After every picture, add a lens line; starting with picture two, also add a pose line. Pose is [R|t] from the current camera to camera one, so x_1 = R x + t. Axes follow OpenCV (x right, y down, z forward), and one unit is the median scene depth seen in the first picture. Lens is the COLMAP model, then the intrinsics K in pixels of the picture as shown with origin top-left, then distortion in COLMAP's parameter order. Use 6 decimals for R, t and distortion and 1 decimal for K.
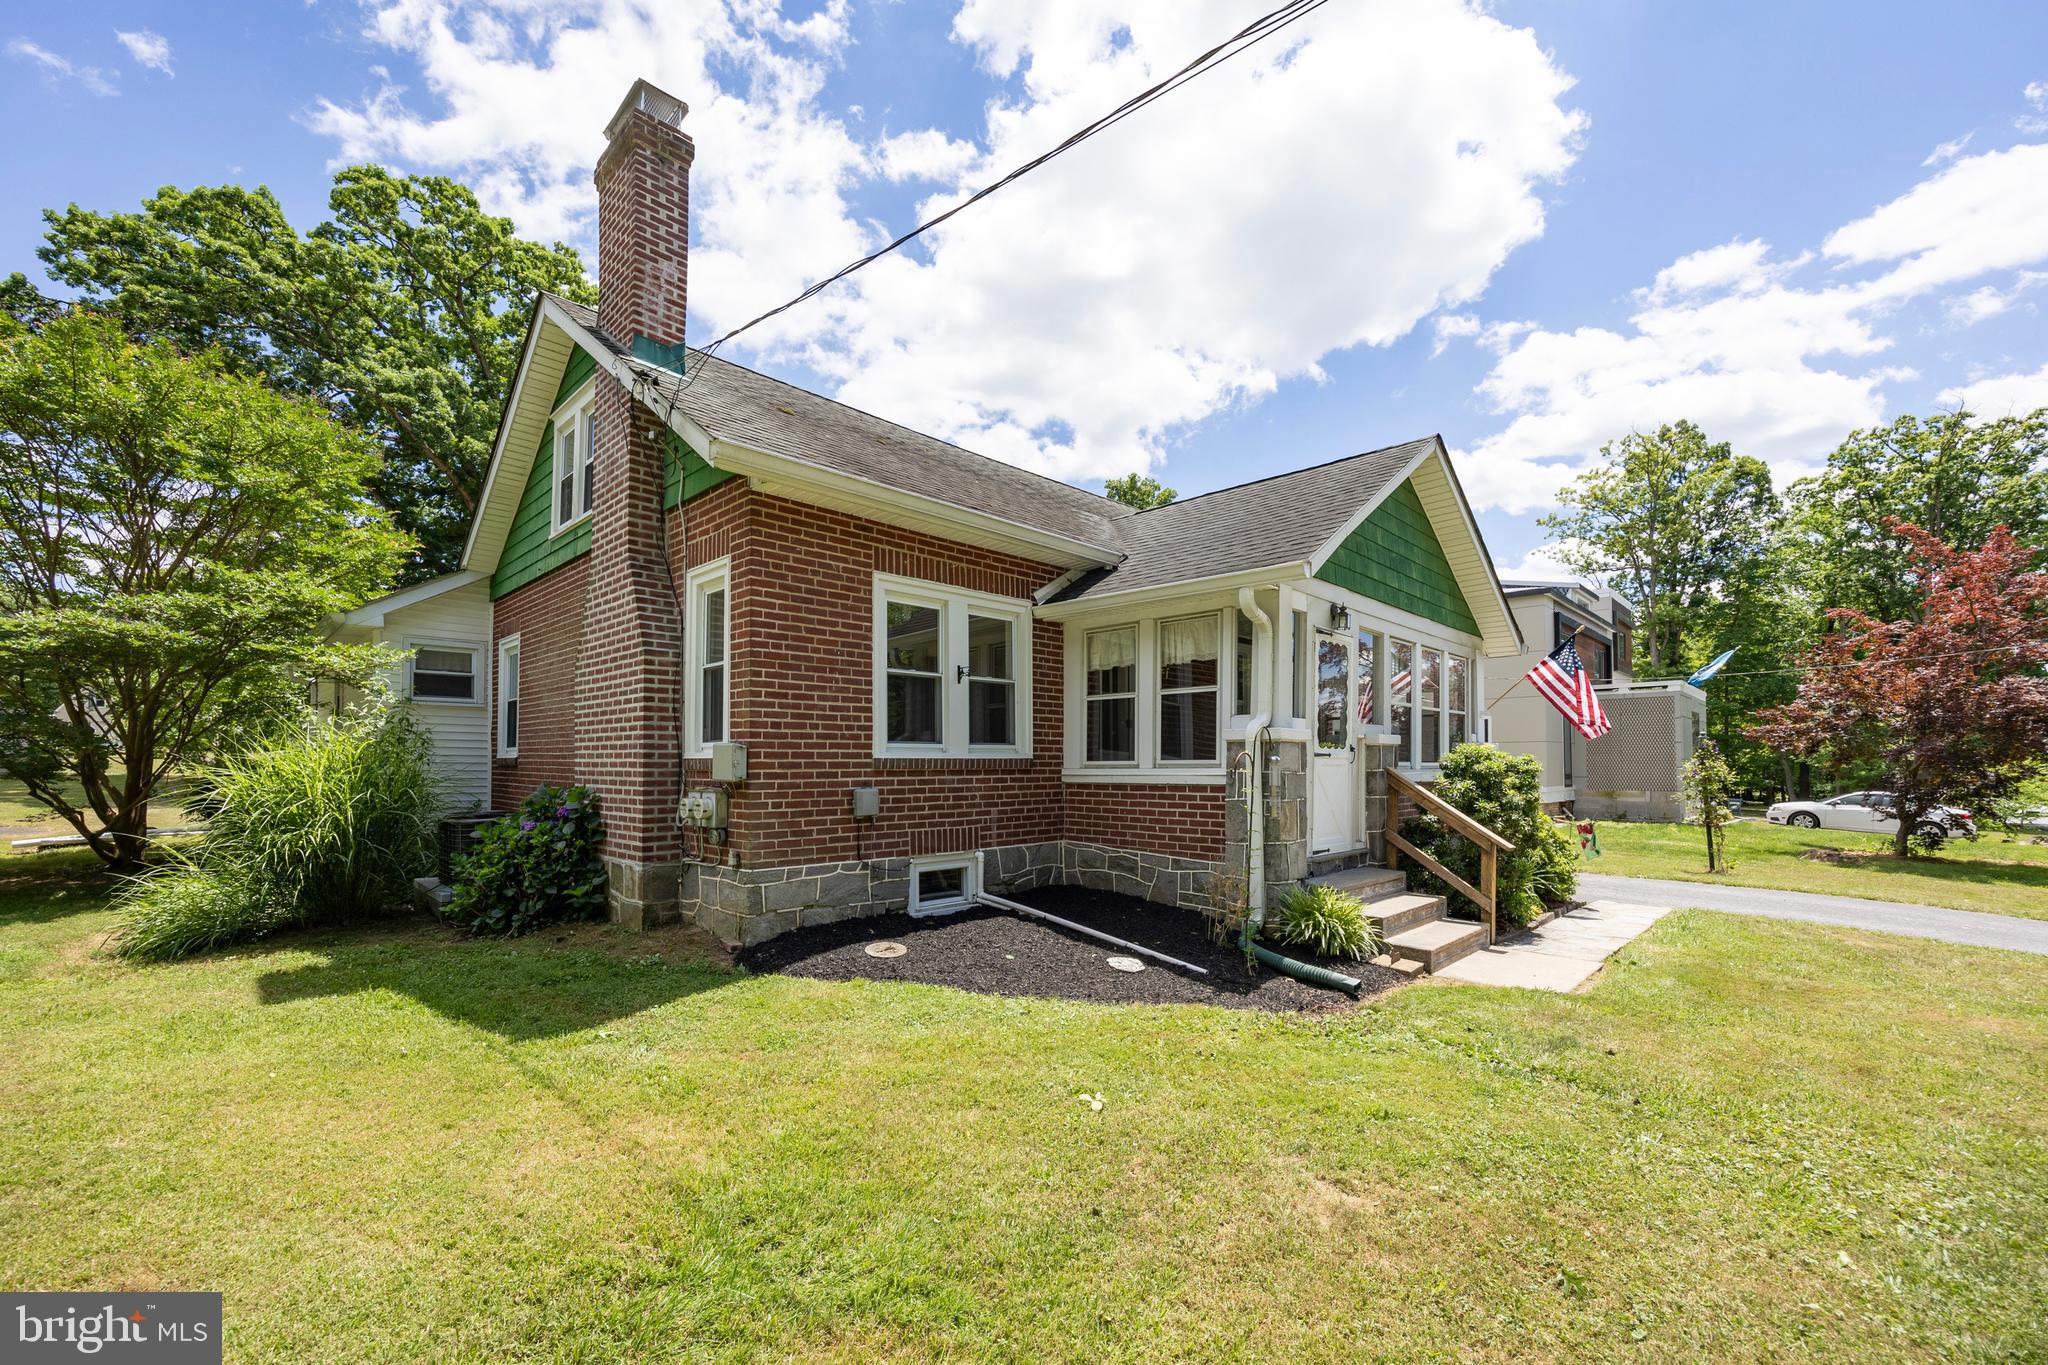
lens RADIAL K [[812.9, 0, 1029.2], [0, 812.9, 744.3], [0, 0, 1]] dist [0.000031, 0.000055]
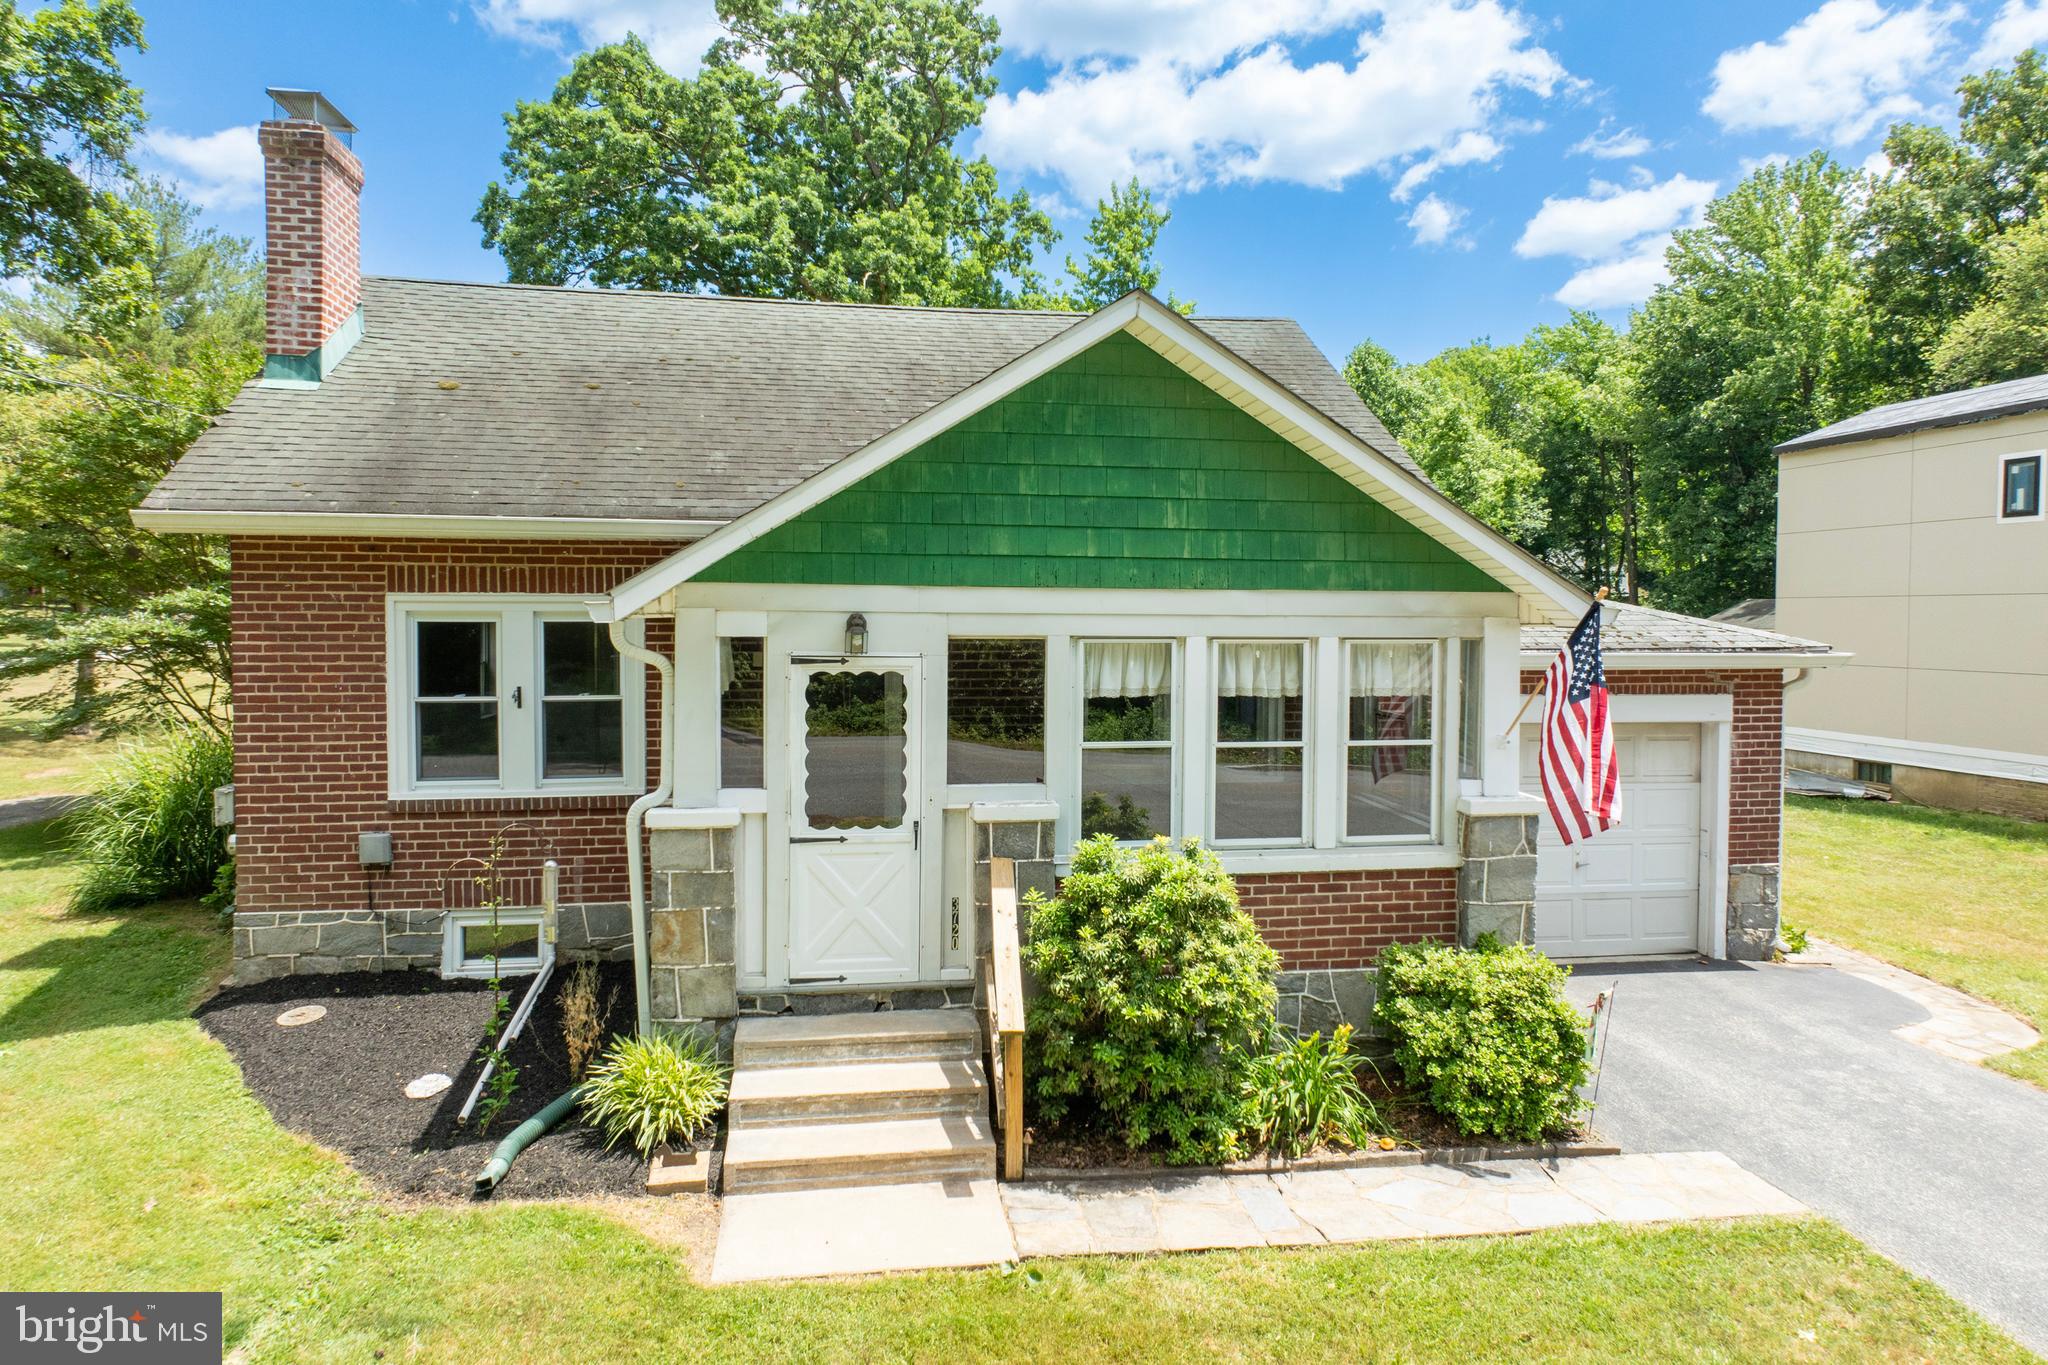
lens RADIAL K [[1262.3, 0, 1023.8], [0, 1262.3, 652.0], [0, 0, 1]] dist [-0.001500, 0.001803]
pose [[0.814135, 0.019716, -0.580341, 1.203948], [0.009334, 0.998850, 0.047028, -0.207985], [0.580601, -0.043704, 0.813014, 0.268645]]
